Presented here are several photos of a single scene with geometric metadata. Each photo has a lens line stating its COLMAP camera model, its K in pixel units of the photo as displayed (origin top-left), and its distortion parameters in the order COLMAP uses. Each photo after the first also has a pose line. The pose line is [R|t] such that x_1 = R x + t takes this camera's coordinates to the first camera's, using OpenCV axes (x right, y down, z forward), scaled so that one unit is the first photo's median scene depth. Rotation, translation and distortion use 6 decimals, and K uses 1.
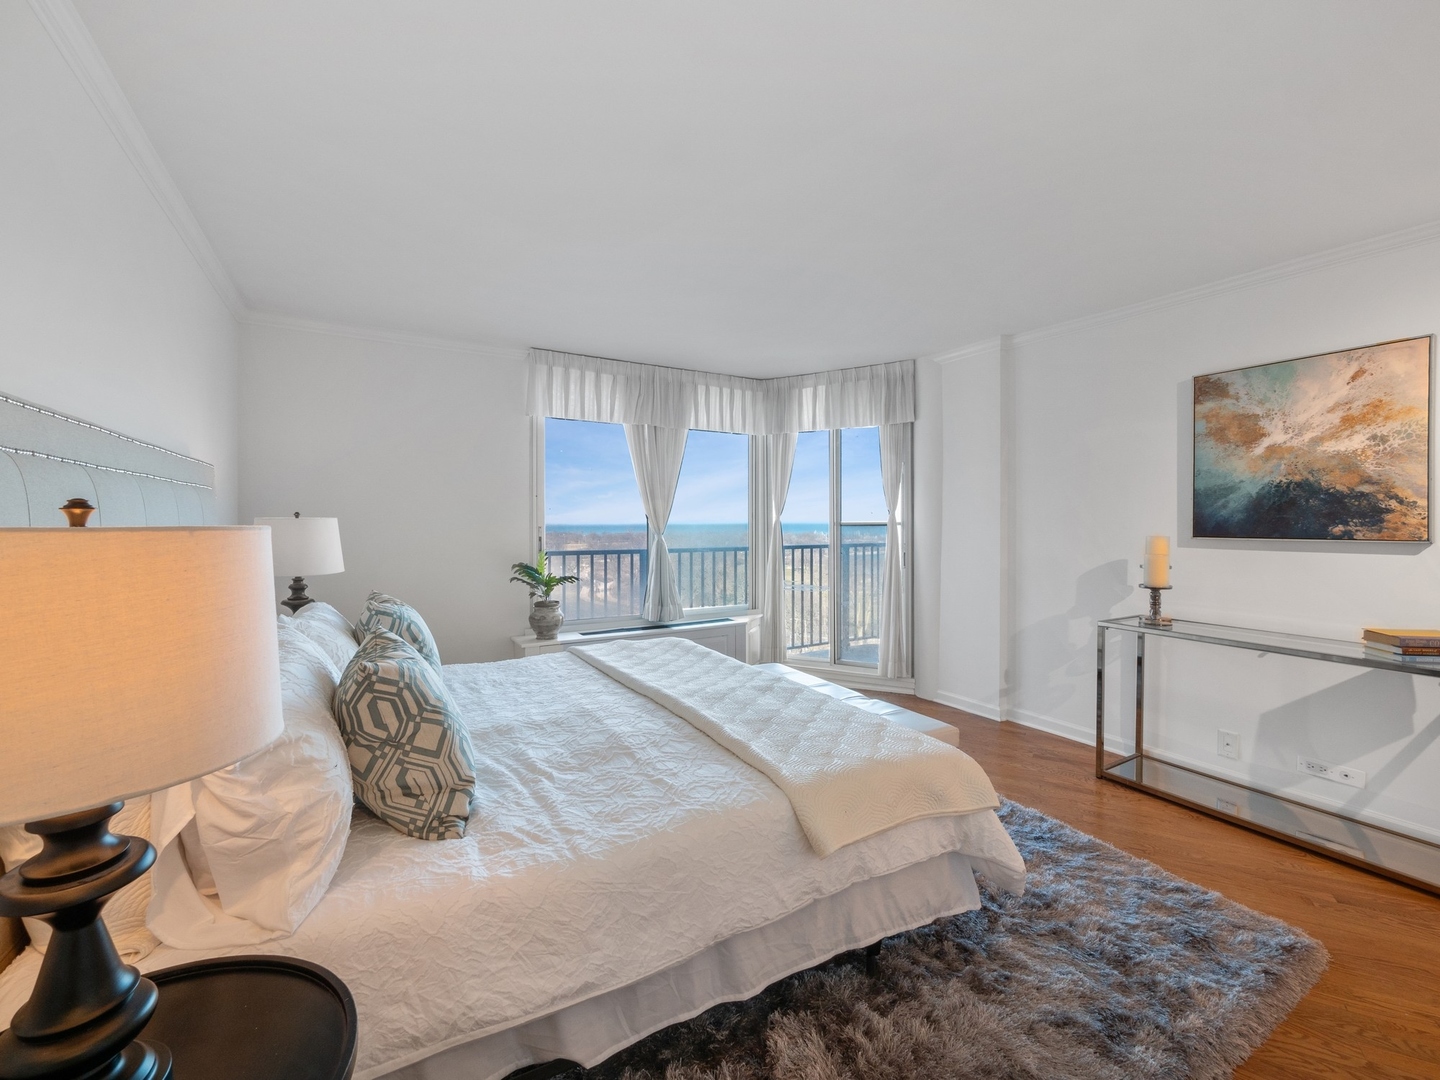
lens RADIAL K [[628.7, 0, 728.8], [0, 628.7, 531.2], [0, 0, 1]] dist [-0.004691, 0.001451]
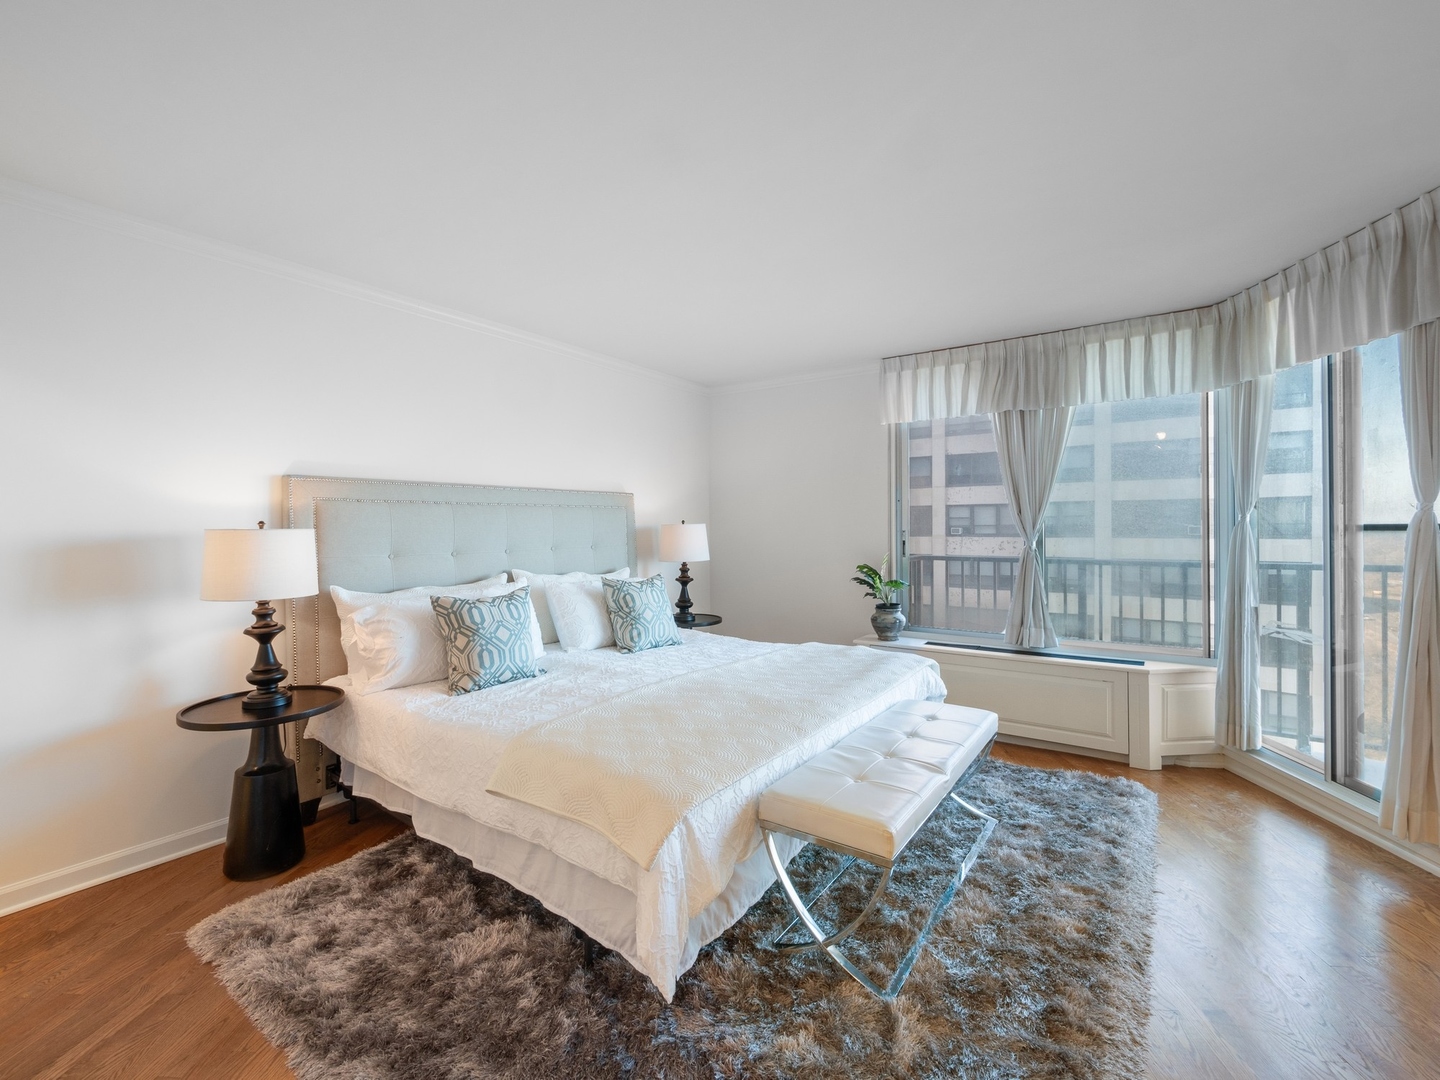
lens RADIAL K [[628.7, 0, 710.8], [0, 628.7, 531.7], [0, 0, 1]] dist [-0.004691, 0.001451]
pose [[0.401066, 0.005106, -0.916035, 0.728360], [-0.009714, 0.999952, 0.001320, -0.005122], [0.915998, 0.008369, 0.401096, 0.439401]]
